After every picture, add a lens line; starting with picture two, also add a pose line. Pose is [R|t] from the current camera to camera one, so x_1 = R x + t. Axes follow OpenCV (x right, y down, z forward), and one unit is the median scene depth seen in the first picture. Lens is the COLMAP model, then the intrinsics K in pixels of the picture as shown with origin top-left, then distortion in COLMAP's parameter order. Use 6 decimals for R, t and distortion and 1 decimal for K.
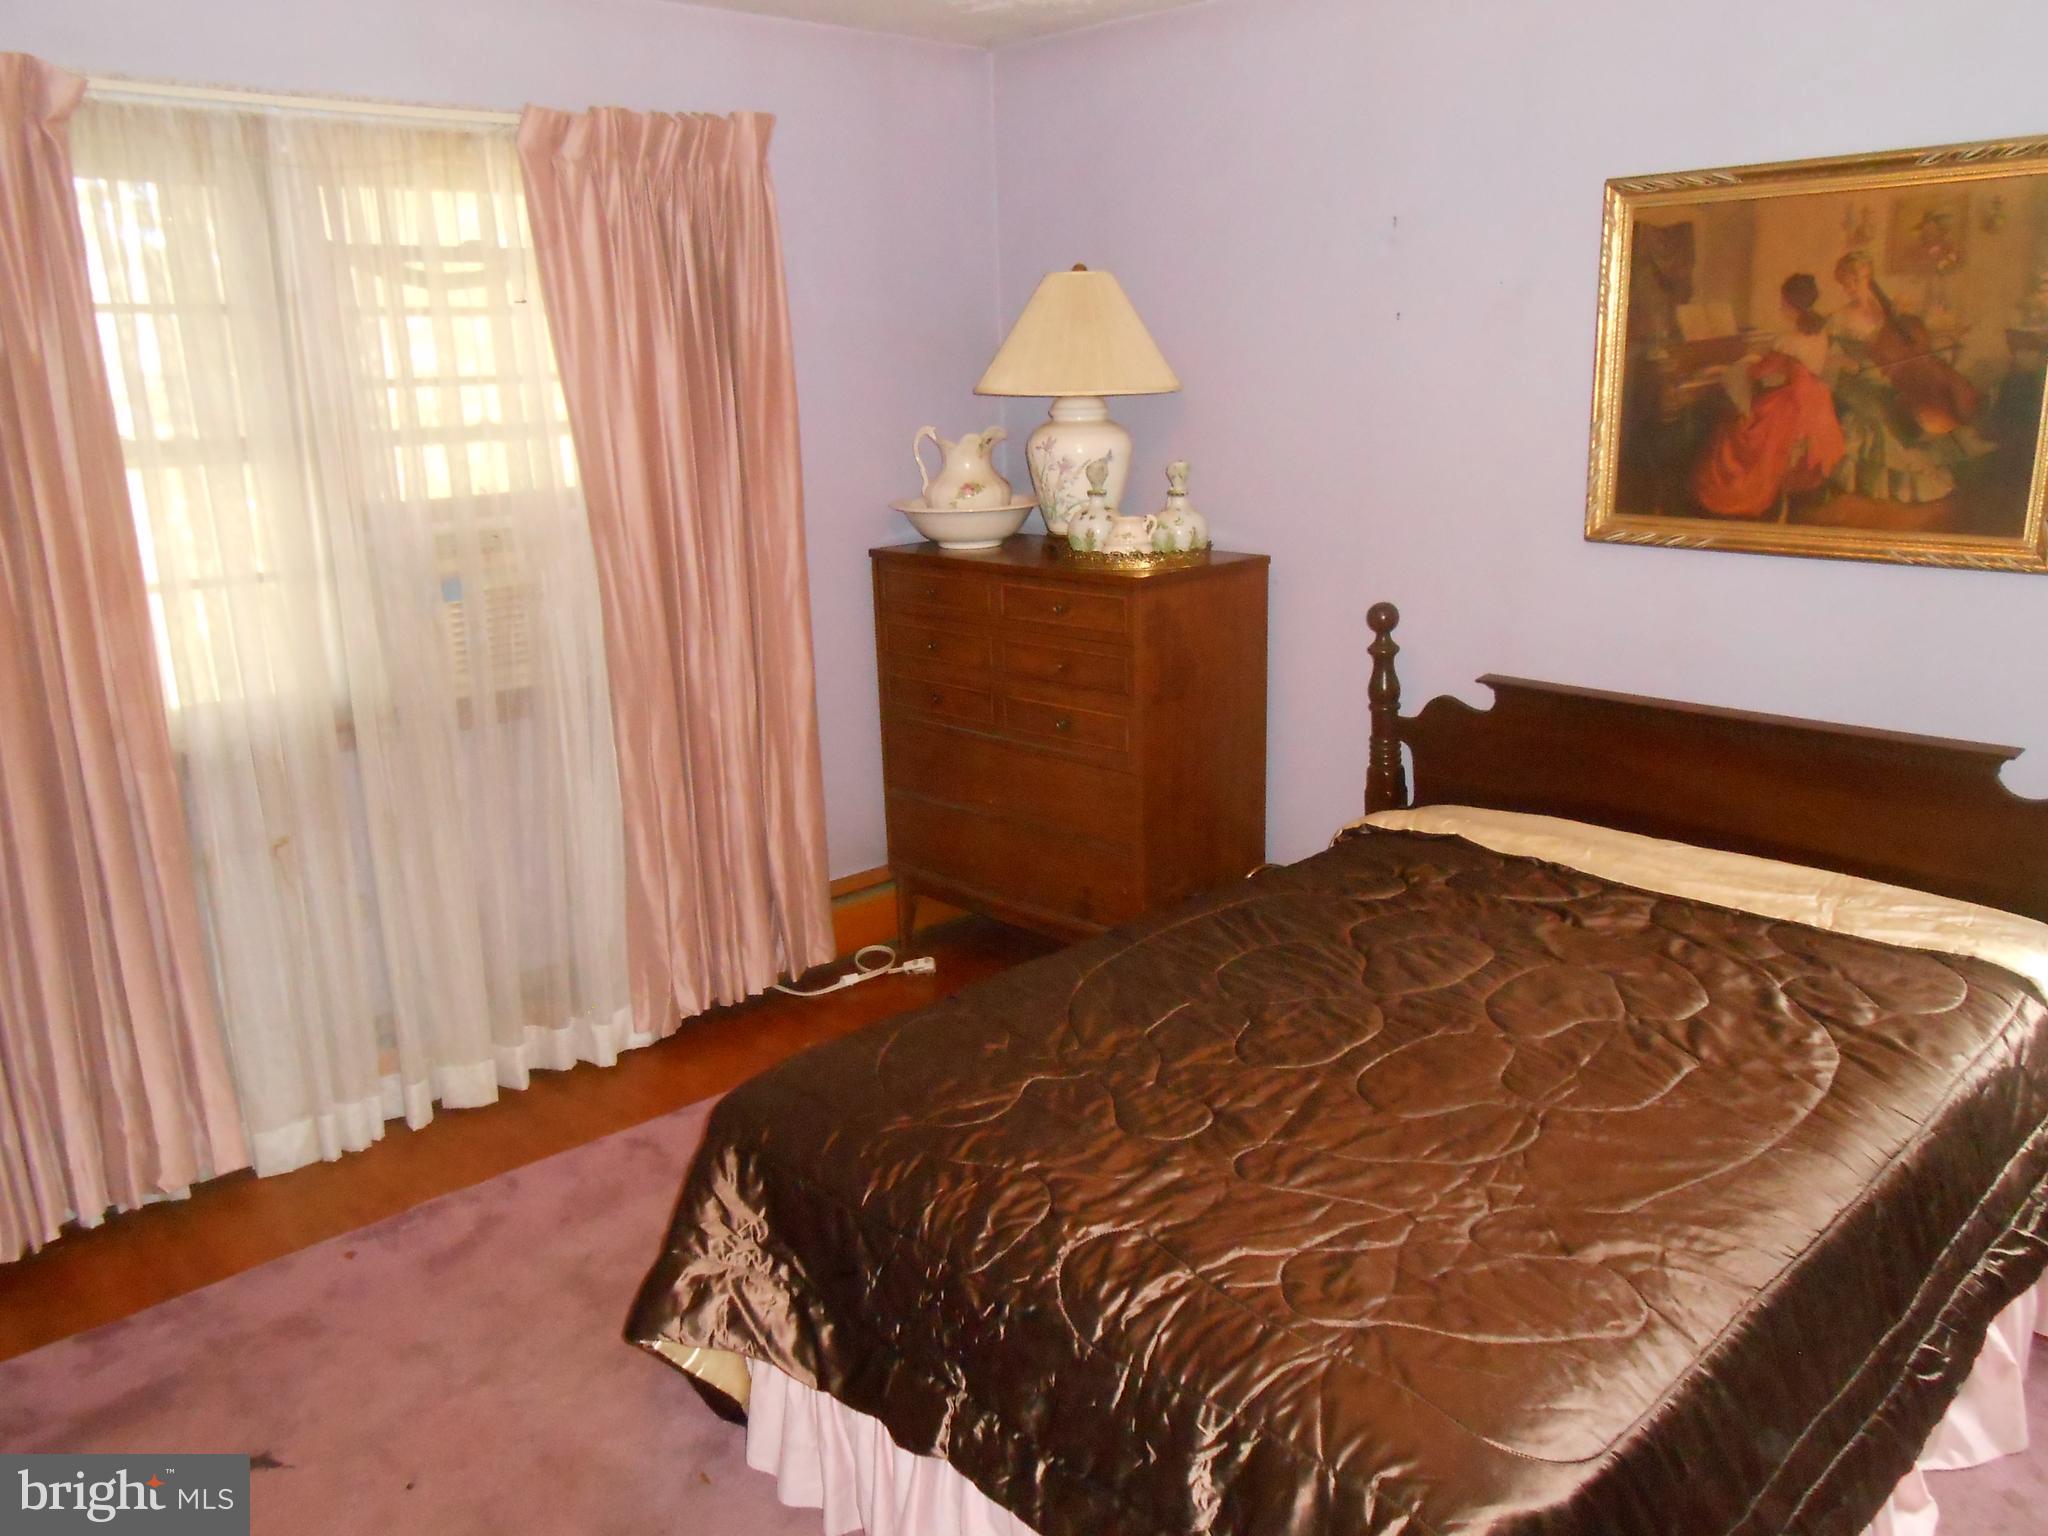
lens RADIAL K [[1608.7, 0, 1031.1], [0, 1608.7, 776.1], [0, 0, 1]] dist [-0.046704, 0.080352]
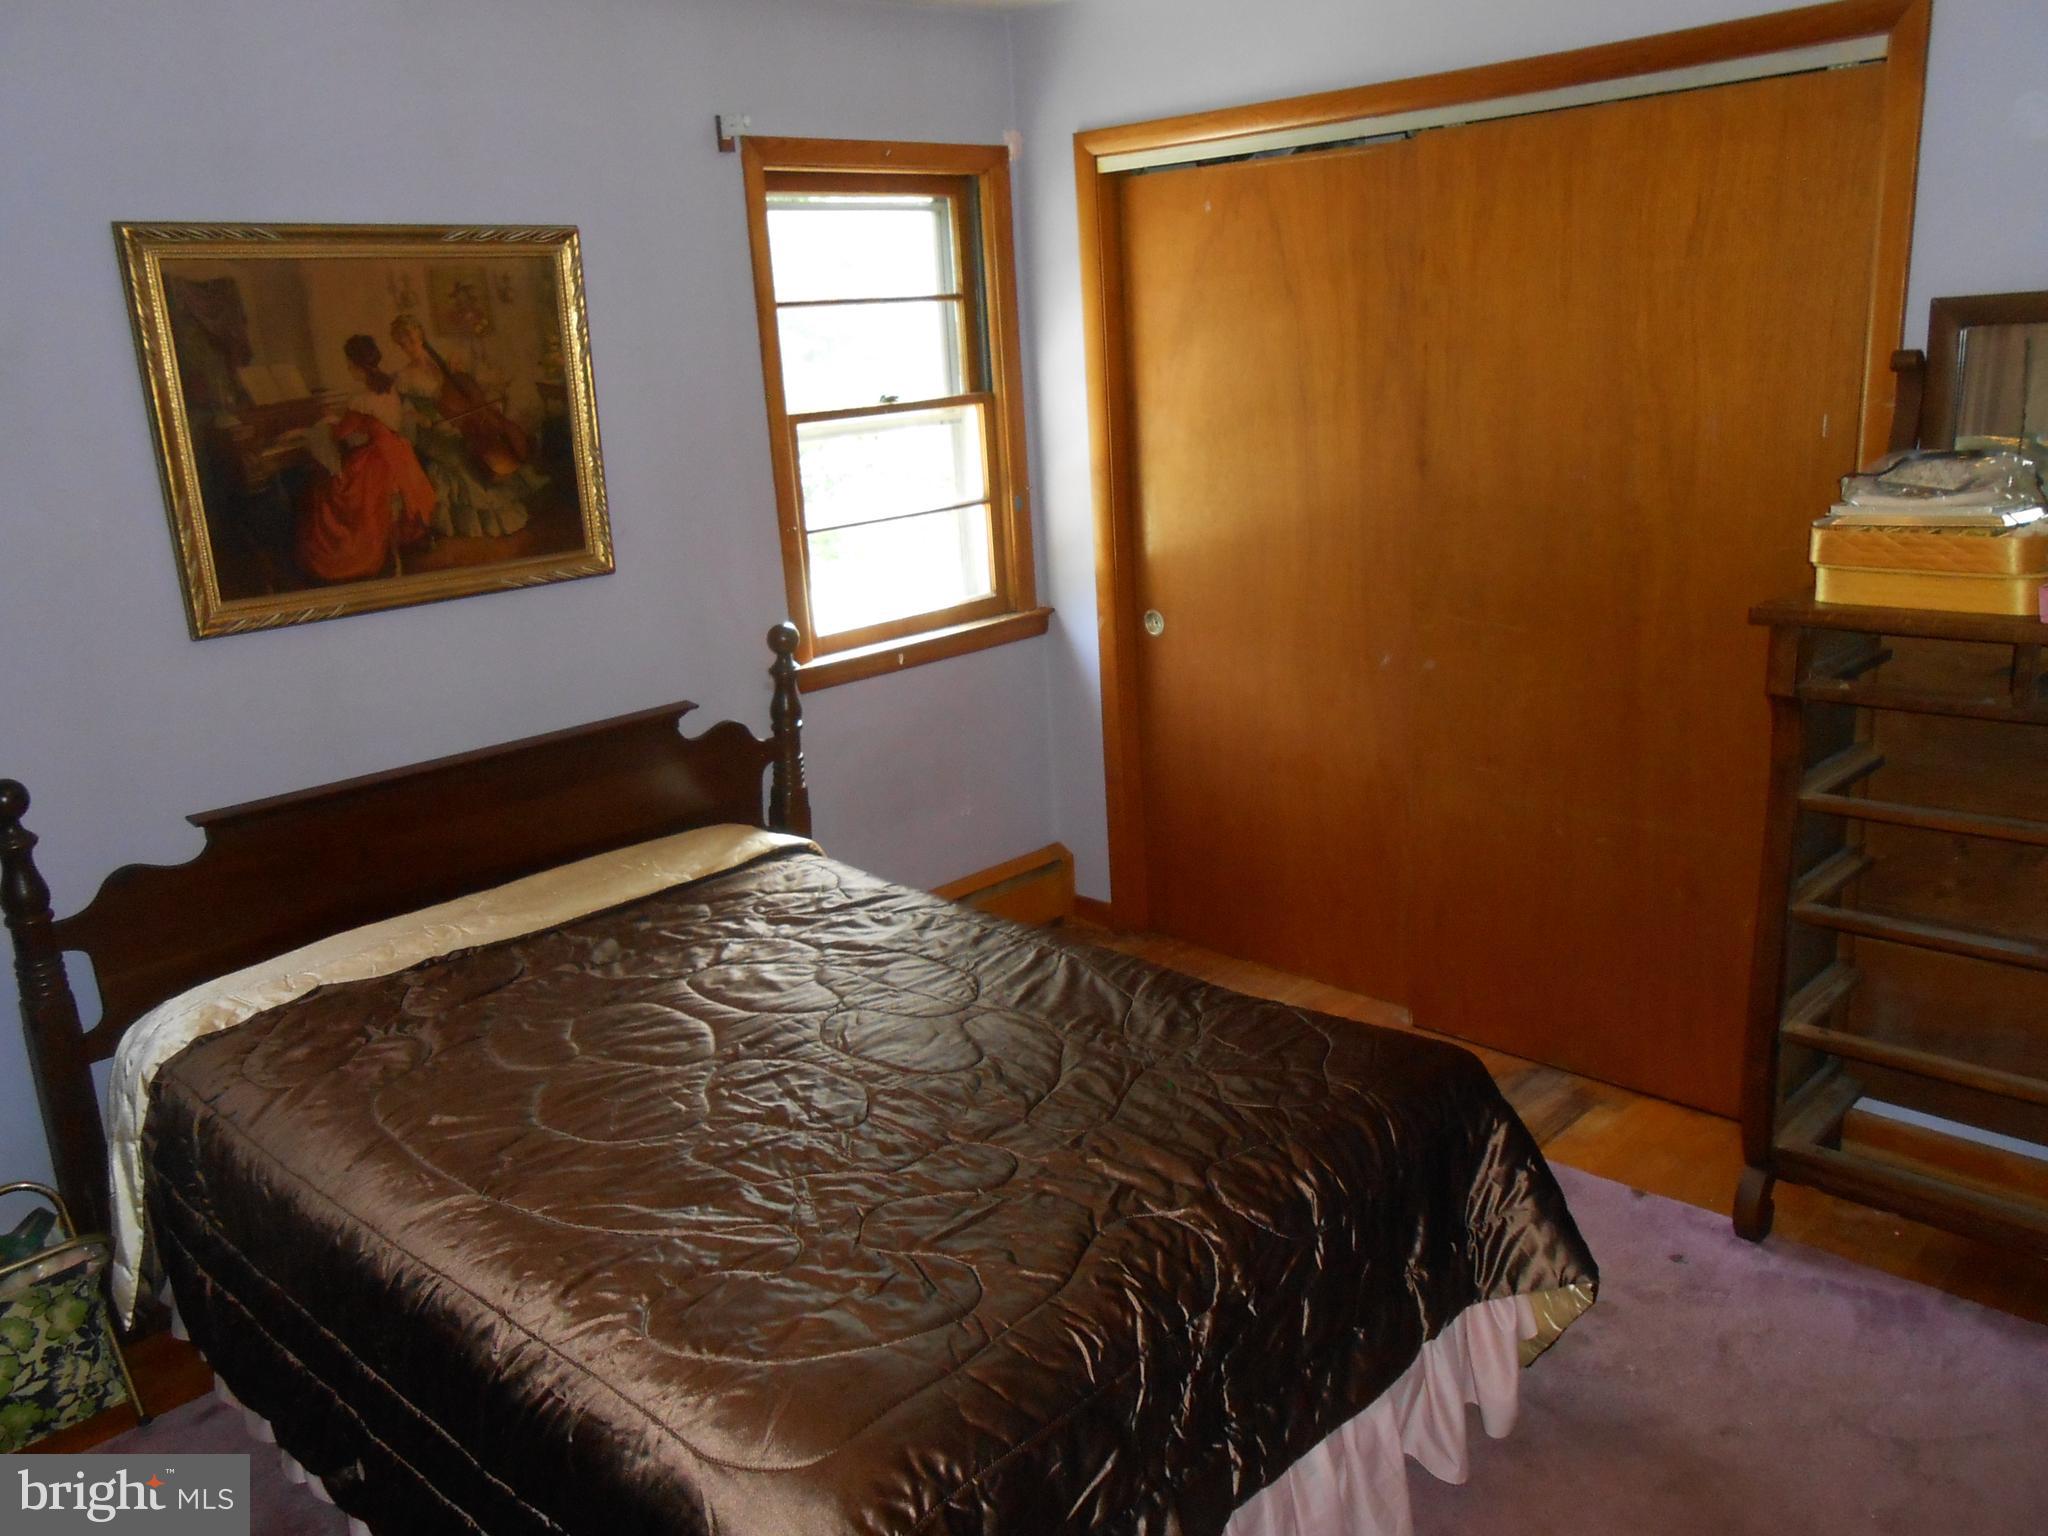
lens RADIAL K [[1608.7, 0, 1031.1], [0, 1608.7, 776.1], [0, 0, 1]] dist [-0.046704, 0.080352]
pose [[-0.023617, -0.228885, 0.973167, -0.589648], [0.321027, 0.920148, 0.224206, -0.145967], [-0.946775, 0.317708, 0.051747, 0.630279]]
